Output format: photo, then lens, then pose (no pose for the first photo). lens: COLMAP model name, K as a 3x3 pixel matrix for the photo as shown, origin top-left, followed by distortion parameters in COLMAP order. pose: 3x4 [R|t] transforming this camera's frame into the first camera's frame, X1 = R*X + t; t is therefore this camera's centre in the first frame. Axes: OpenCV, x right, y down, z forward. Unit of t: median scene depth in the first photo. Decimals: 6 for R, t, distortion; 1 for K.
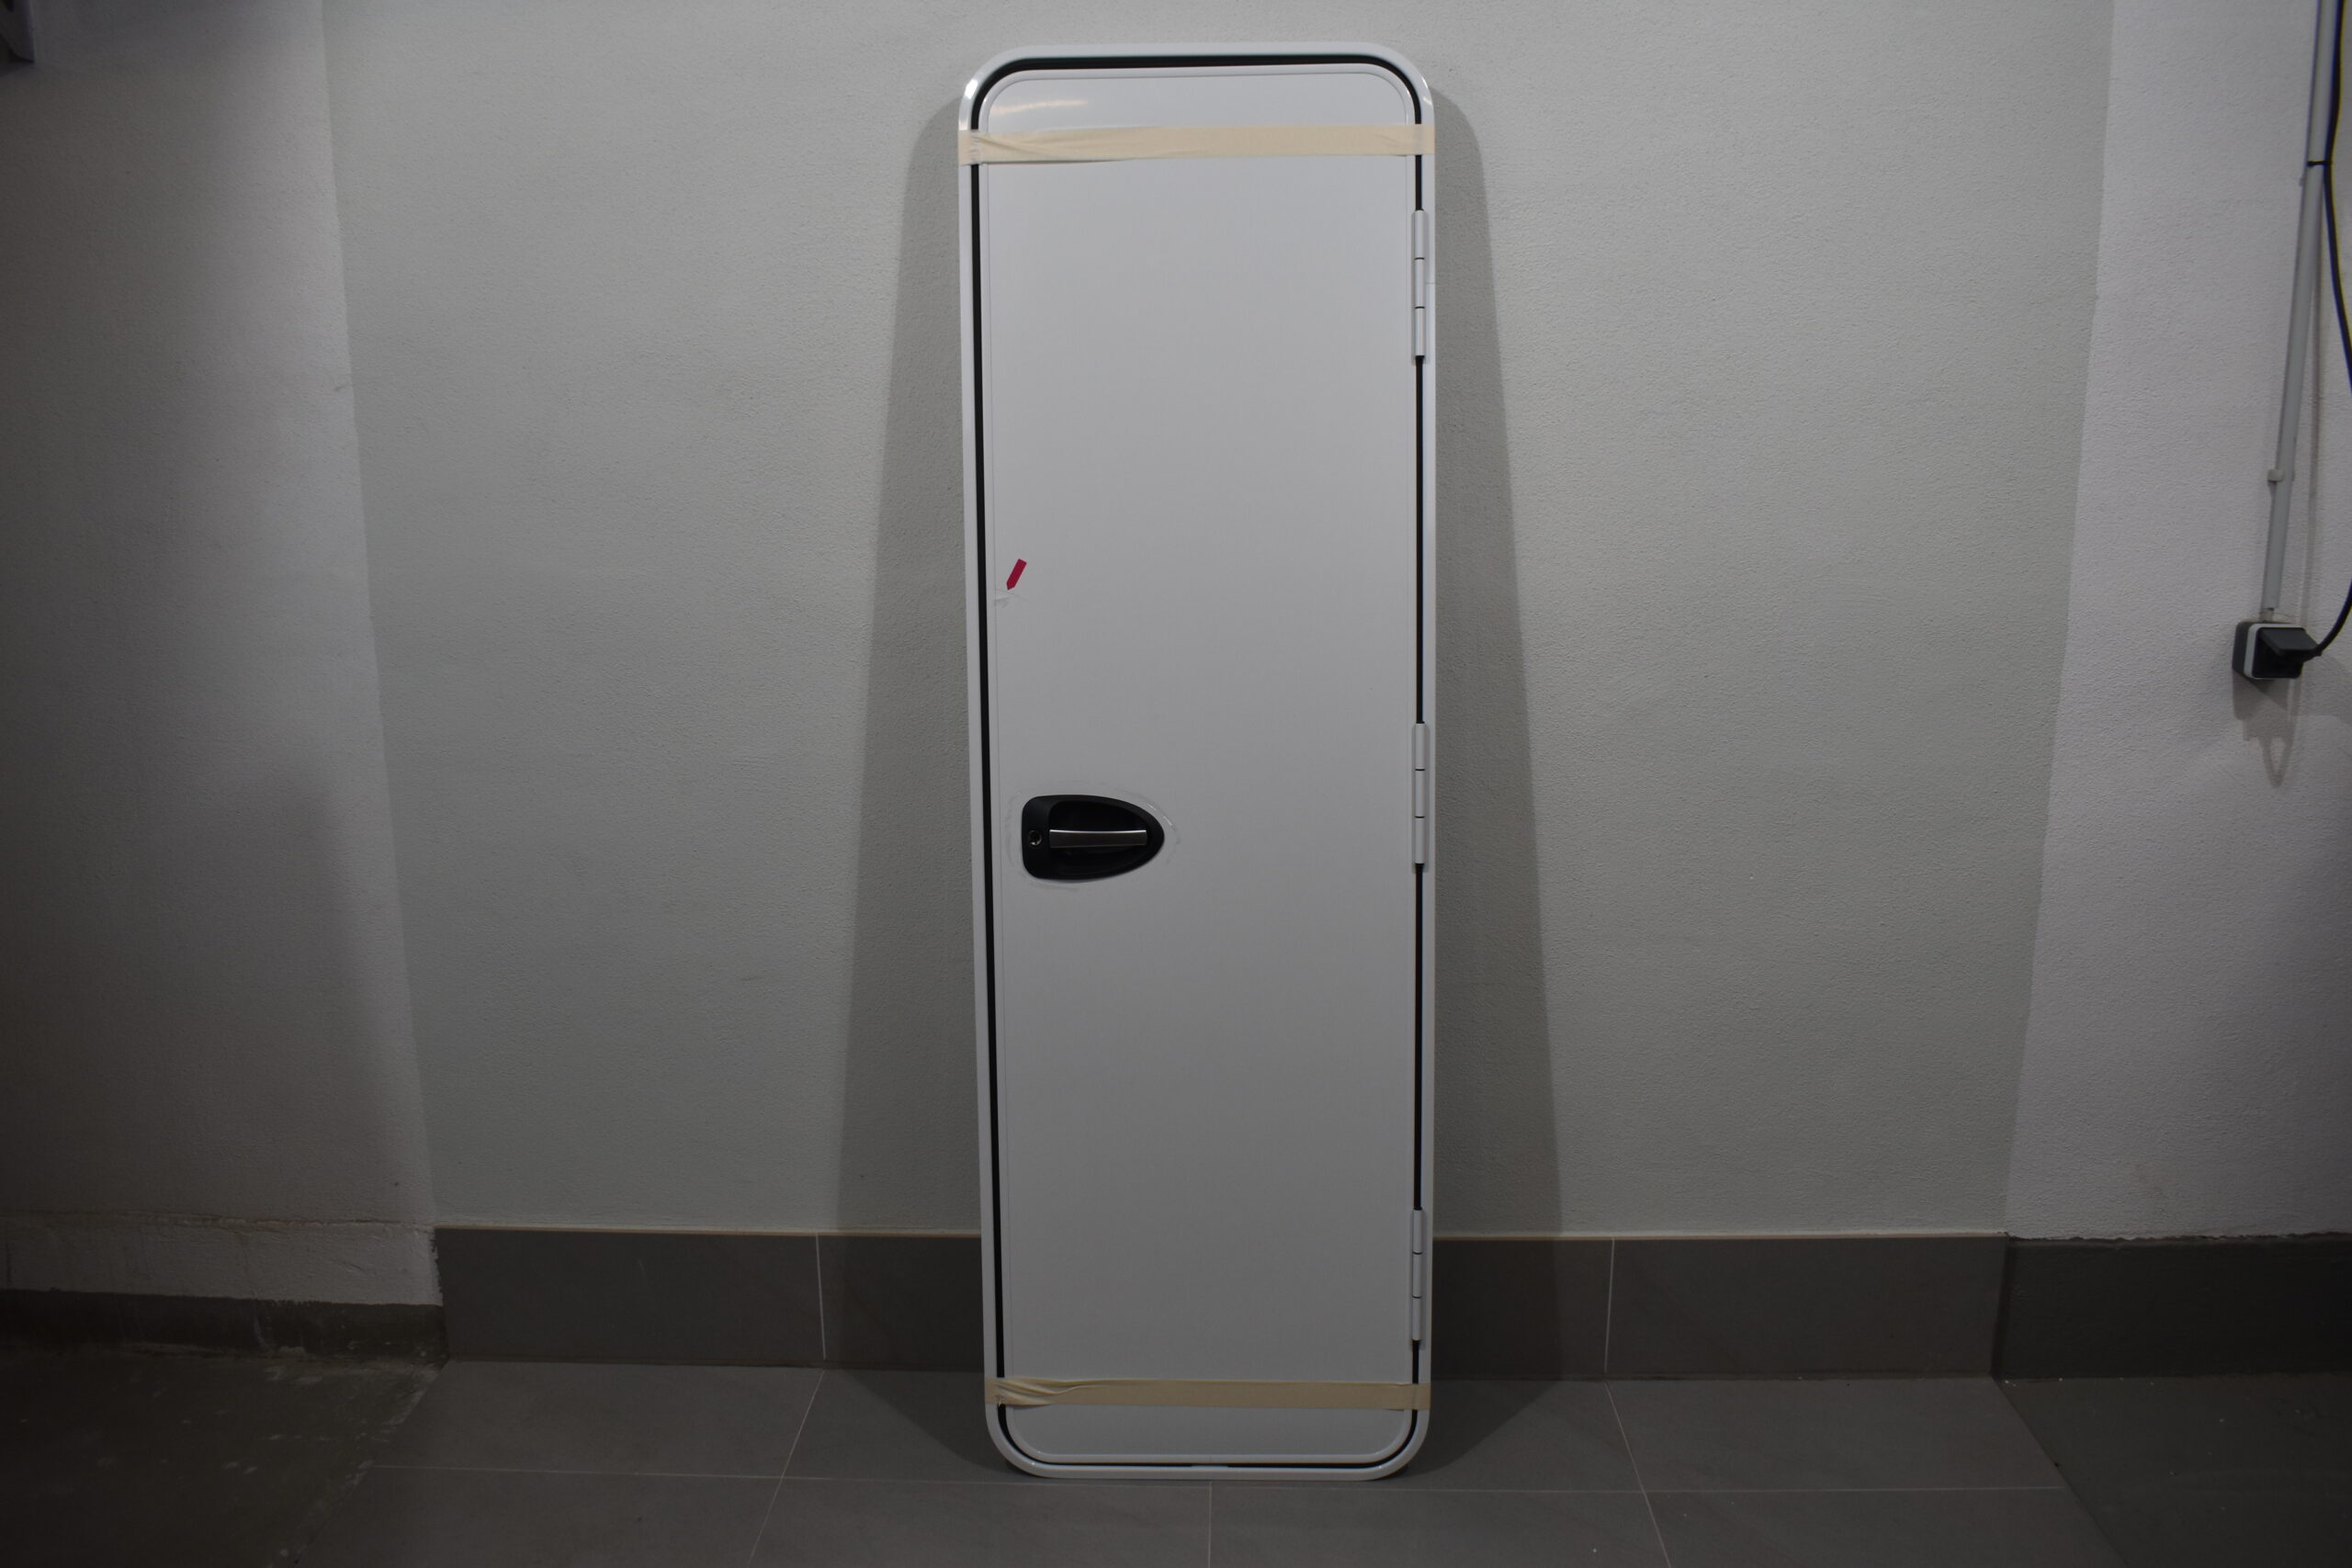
lens RADIAL K [[1914.8, 0, 1176.0], [0, 1914.8, 784.0], [0, 0, 1]] dist [-0.088166, 0.008179]
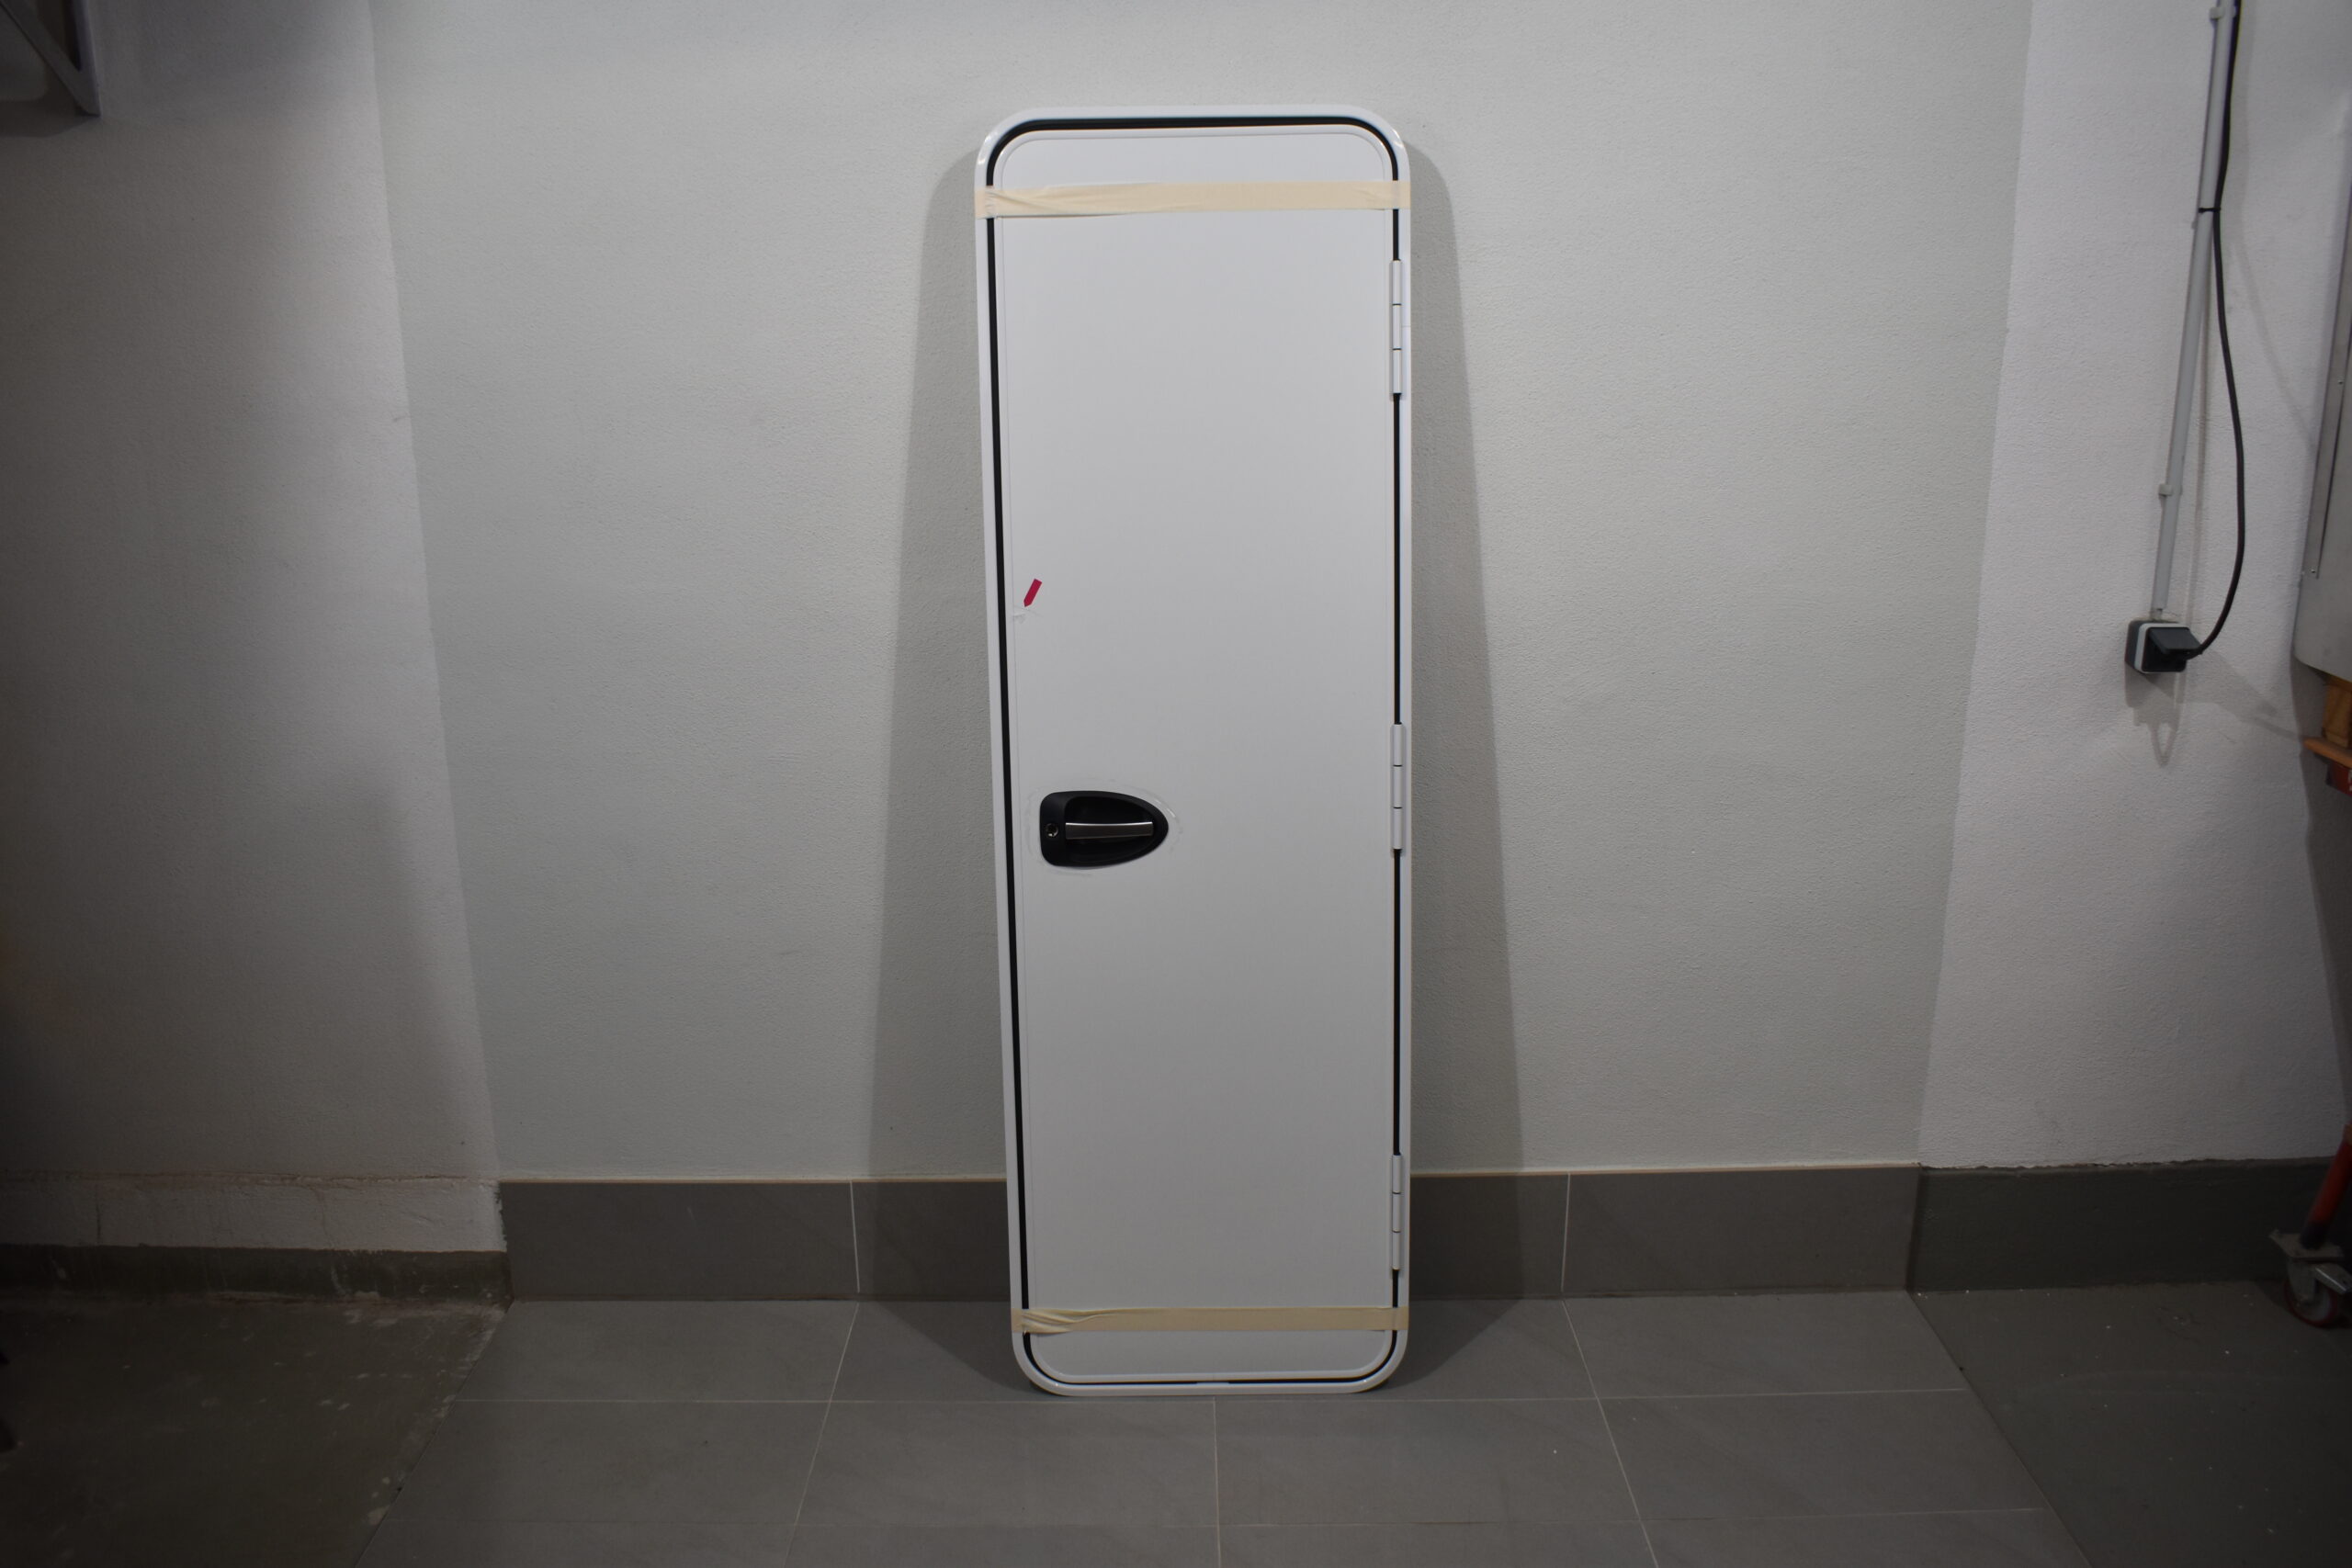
lens RADIAL K [[1914.8, 0, 1176.0], [0, 1914.8, 784.0], [0, 0, 1]] dist [-0.088166, 0.008179]
pose [[0.999531, -0.011735, 0.028285, -0.031565], [0.010194, 0.998488, 0.054021, -0.055305], [-0.028876, -0.053708, 0.998139, -0.103480]]
